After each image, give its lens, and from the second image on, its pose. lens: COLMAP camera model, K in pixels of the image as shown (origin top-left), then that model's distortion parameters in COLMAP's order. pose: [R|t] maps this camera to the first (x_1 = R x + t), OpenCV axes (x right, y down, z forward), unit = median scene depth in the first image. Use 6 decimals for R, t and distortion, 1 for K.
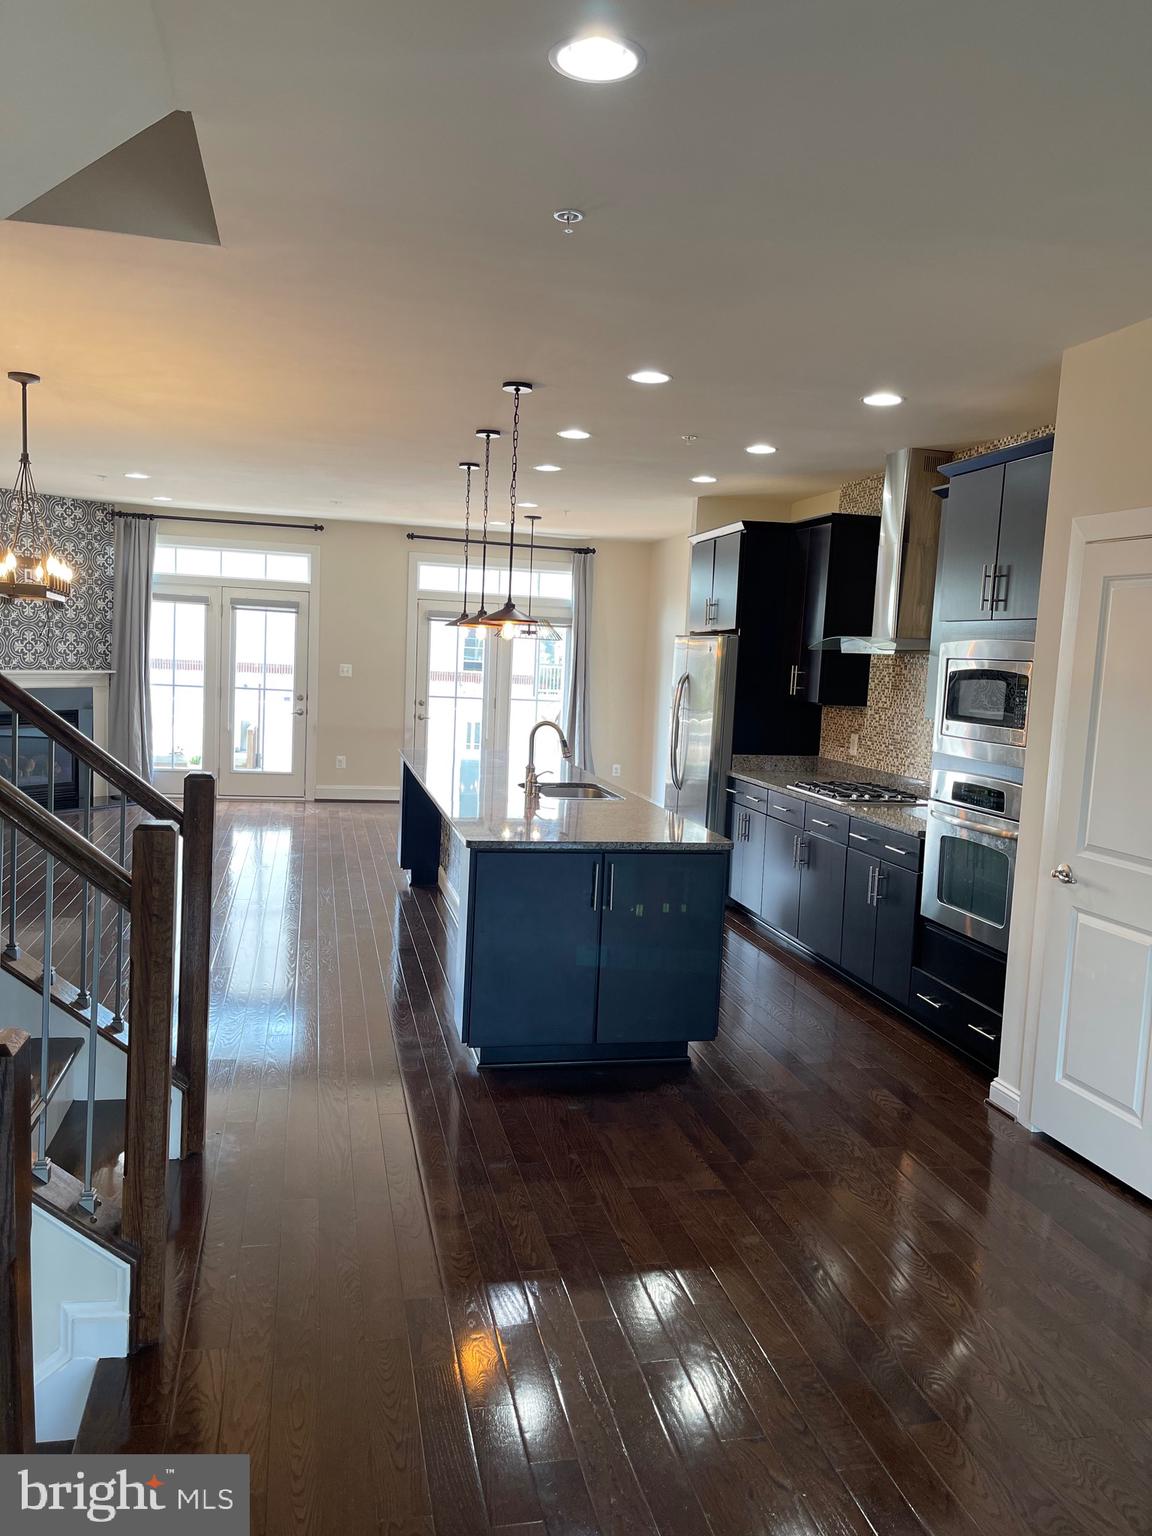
lens RADIAL K [[1161.5, 0, 585.1], [0, 1161.5, 768.4], [0, 0, 1]] dist [0.067513, -0.081286]
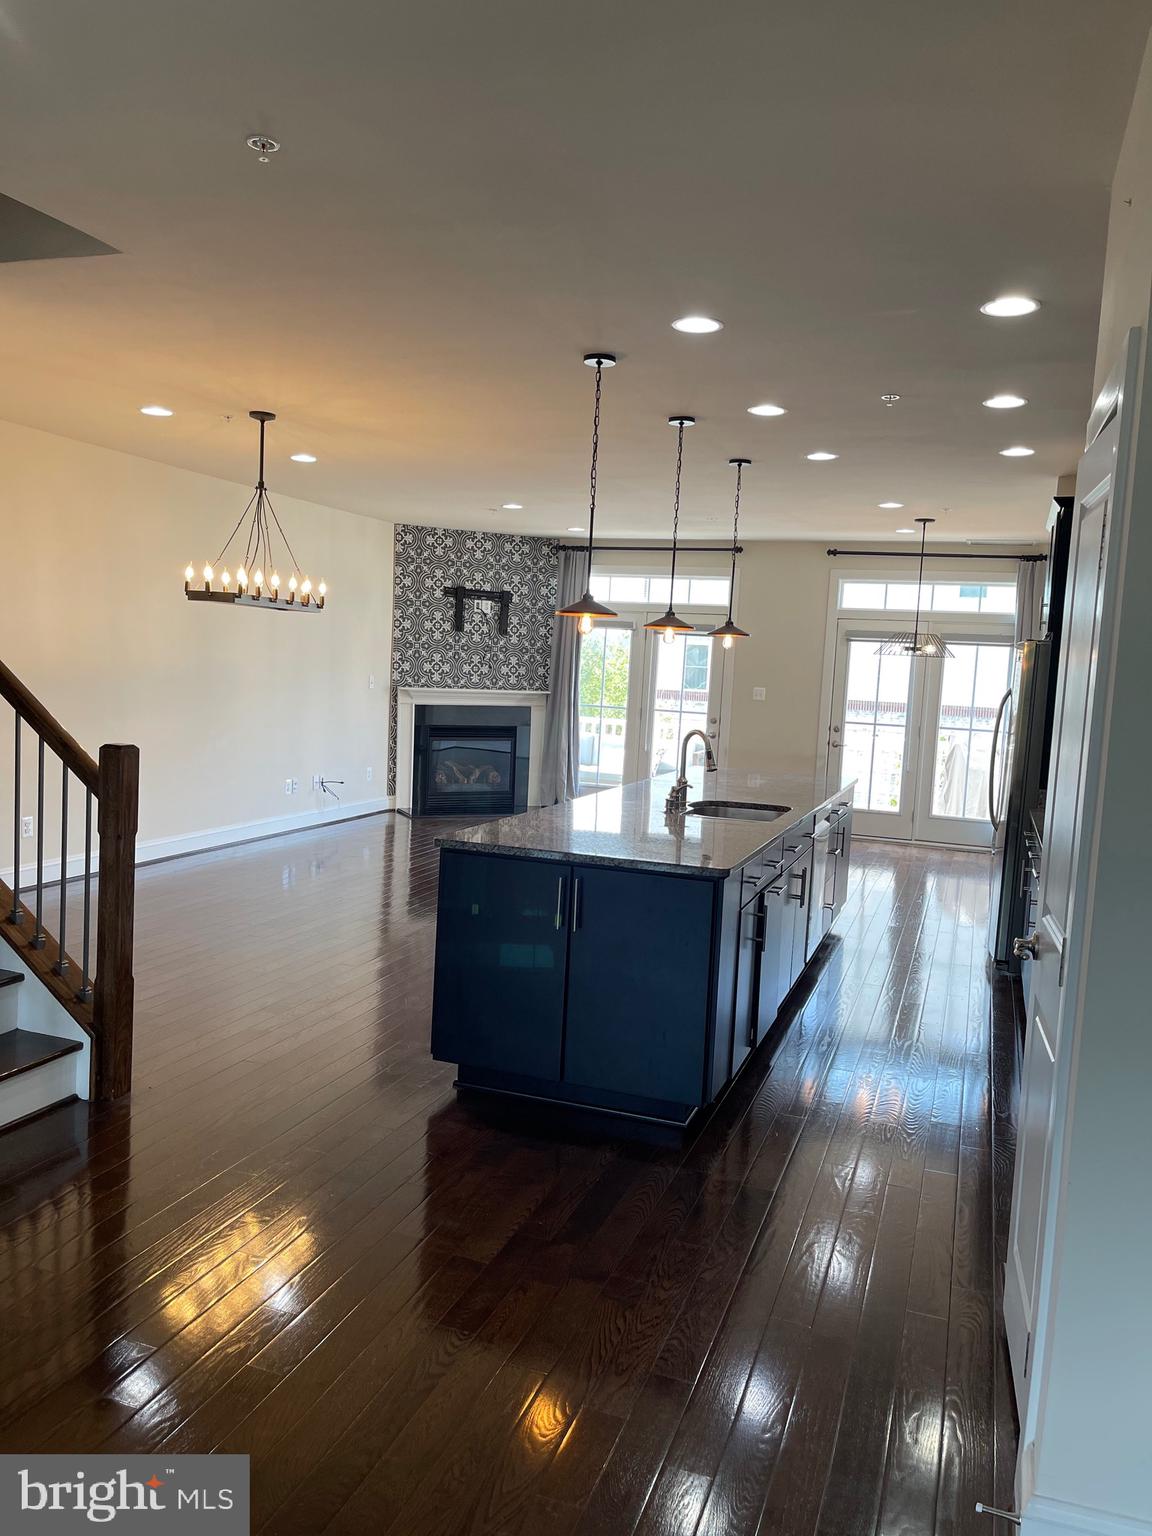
lens RADIAL K [[1161.5, 0, 574.1], [0, 1161.5, 776.9], [0, 0, 1]] dist [0.067513, -0.081286]
pose [[0.845429, 0.047886, -0.531936, 0.198511], [-0.063190, 0.997945, -0.010594, 0.005851], [0.530336, 0.042570, 0.846718, 0.102842]]
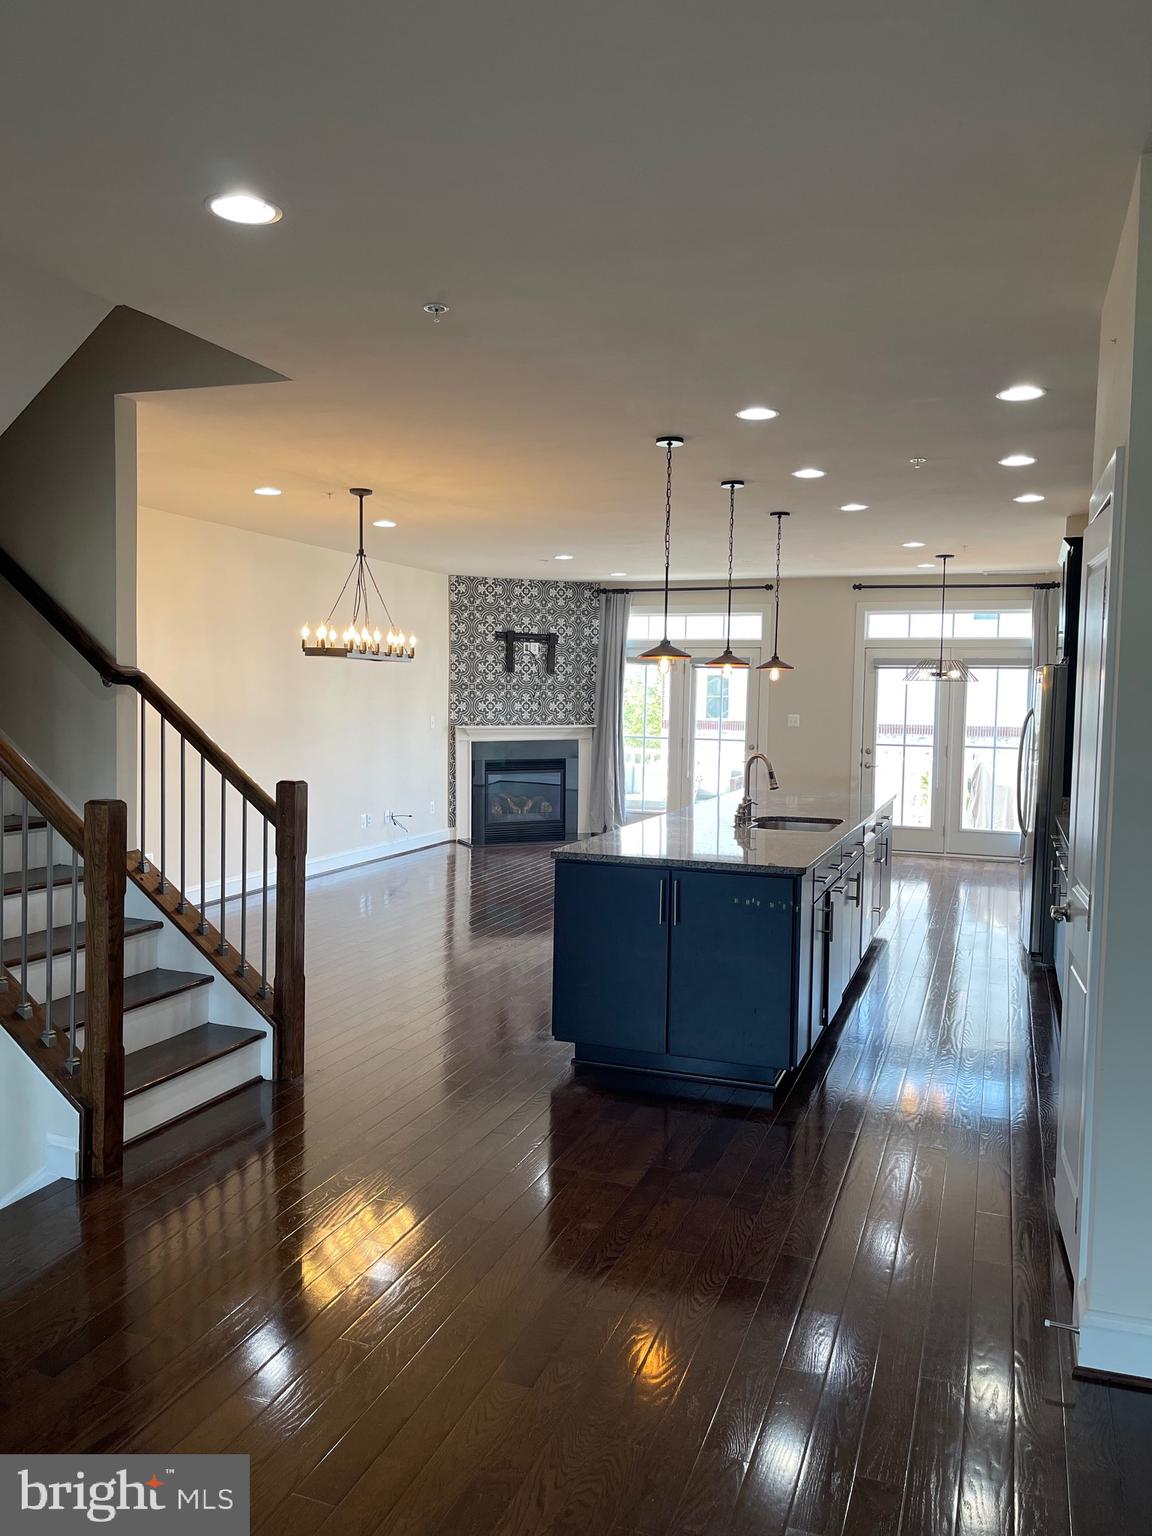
lens RADIAL K [[1161.5, 0, 577.0], [0, 1161.5, 773.5], [0, 0, 1]] dist [0.067513, -0.081286]
pose [[0.839338, 0.002671, -0.543603, 0.211163], [-0.030240, 0.998669, -0.041784, 0.013160], [0.542768, 0.051510, 0.838302, 0.029123]]
